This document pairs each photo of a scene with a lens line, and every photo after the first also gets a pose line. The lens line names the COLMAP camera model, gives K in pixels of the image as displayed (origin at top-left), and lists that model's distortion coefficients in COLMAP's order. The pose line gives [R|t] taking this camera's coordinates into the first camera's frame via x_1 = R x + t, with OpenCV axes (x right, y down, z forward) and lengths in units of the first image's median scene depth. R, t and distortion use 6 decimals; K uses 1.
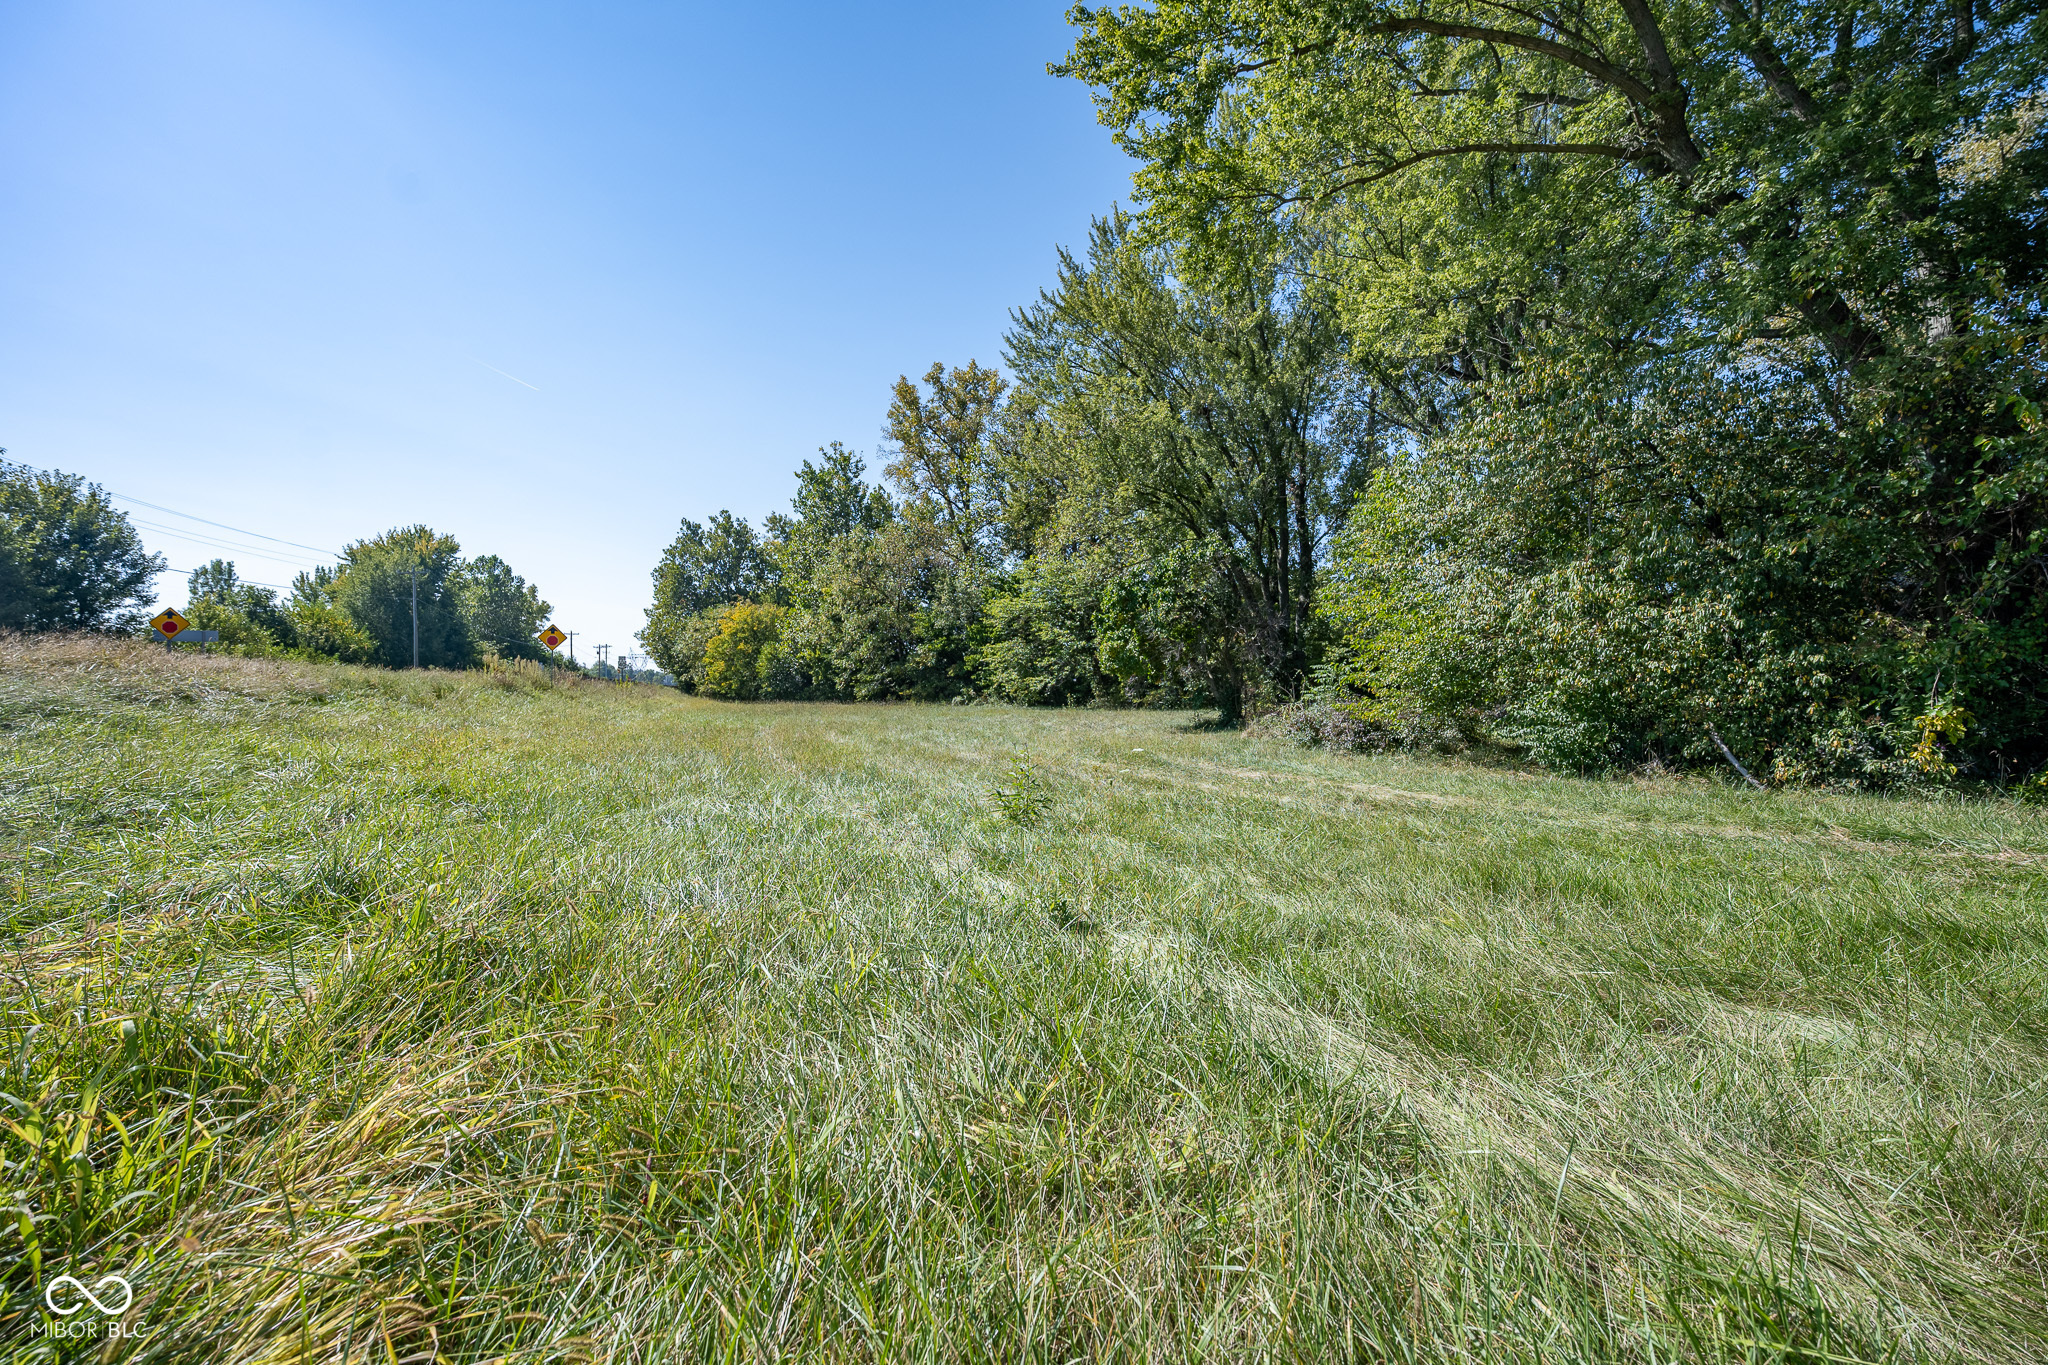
lens RADIAL K [[815.9, 0, 1023.6], [0, 815.9, 683.2], [0, 0, 1]] dist [0.000162, 0.000248]
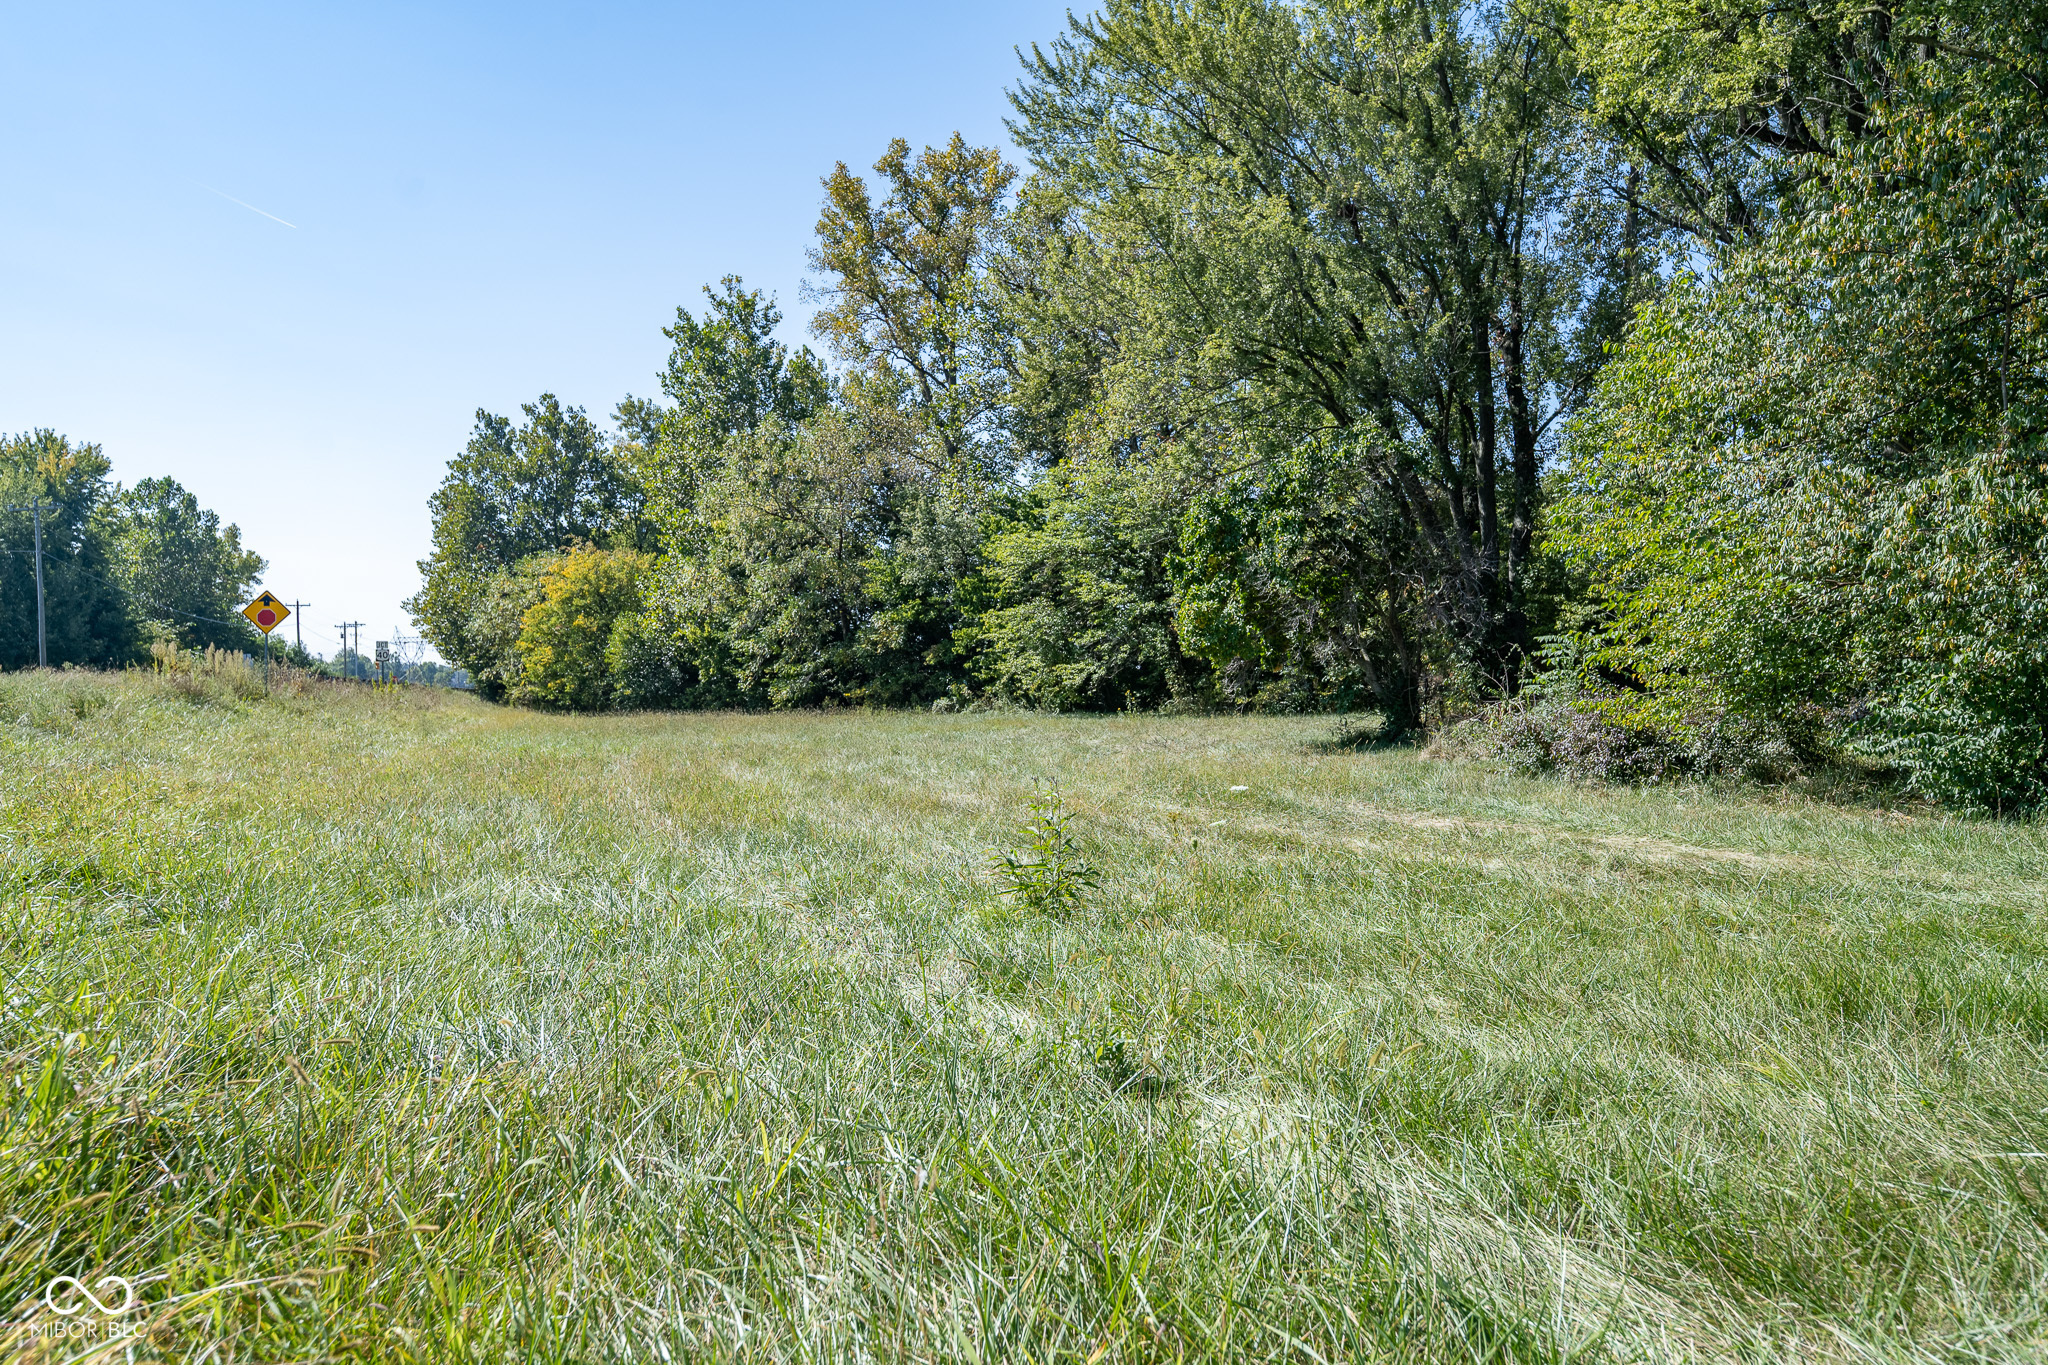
lens RADIAL K [[1369.7, 0, 1032.0], [0, 1369.7, 675.2], [0, 0, 1]] dist [0.002330, -0.001977]
pose [[0.999729, -0.017733, -0.015073, 0.002004], [0.017747, 0.999842, 0.000791, -0.001788], [0.015057, -0.001059, 0.999886, -0.001587]]
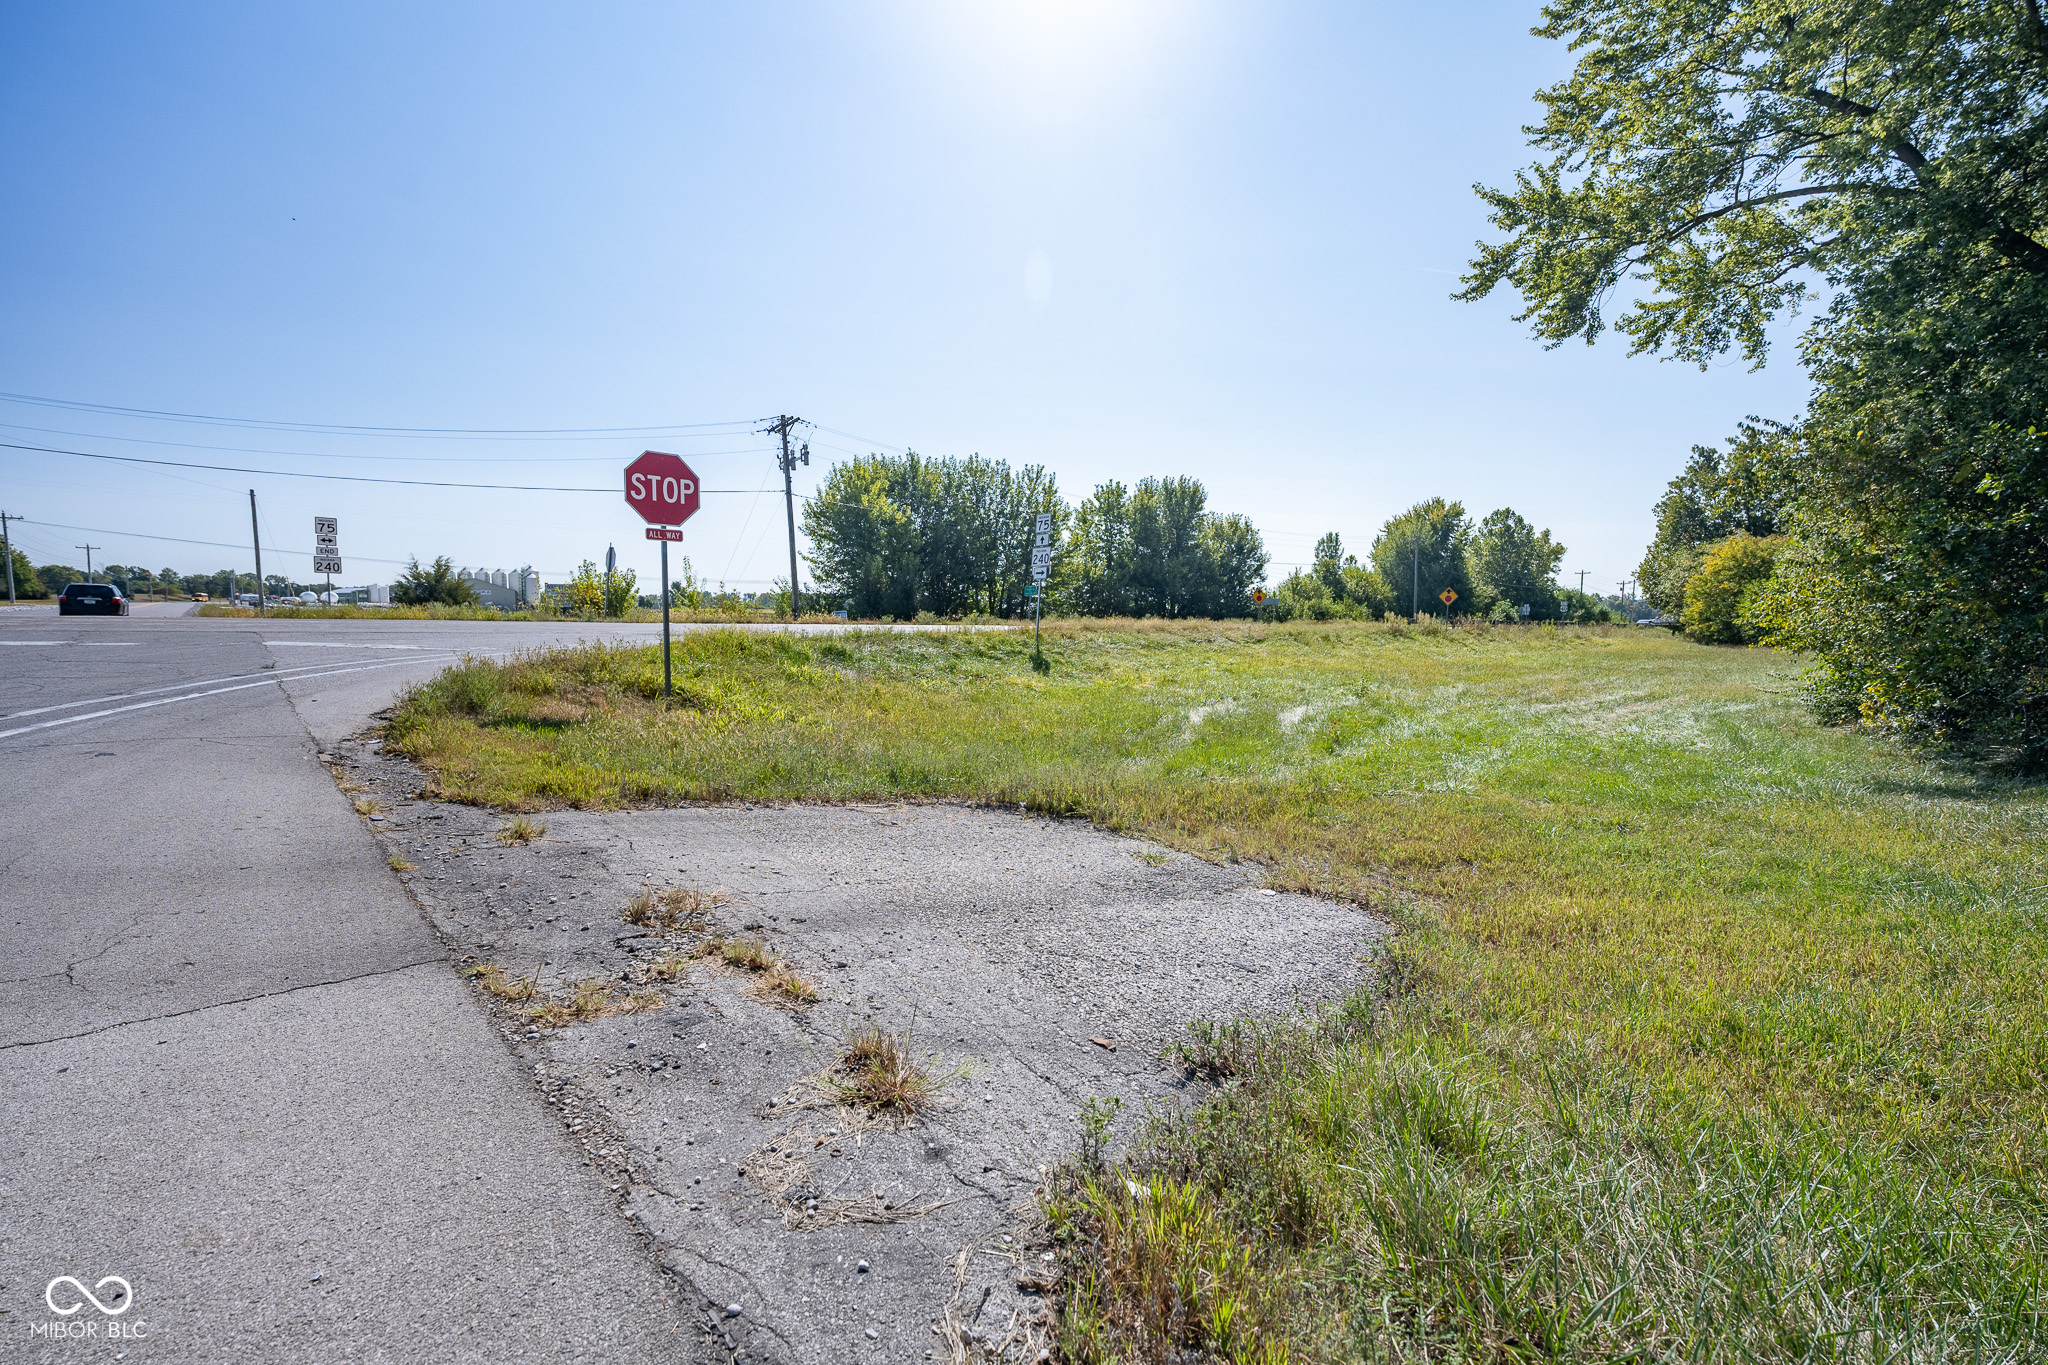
lens RADIAL K [[815.9, 0, 1027.0], [0, 815.9, 679.4], [0, 0, 1]] dist [0.000162, 0.000248]
pose [[0.406379, 0.070769, -0.910960, 1.366999], [-0.000837, 0.997024, 0.077081, -0.066460], [0.913704, -0.030561, 0.405229, -0.798269]]
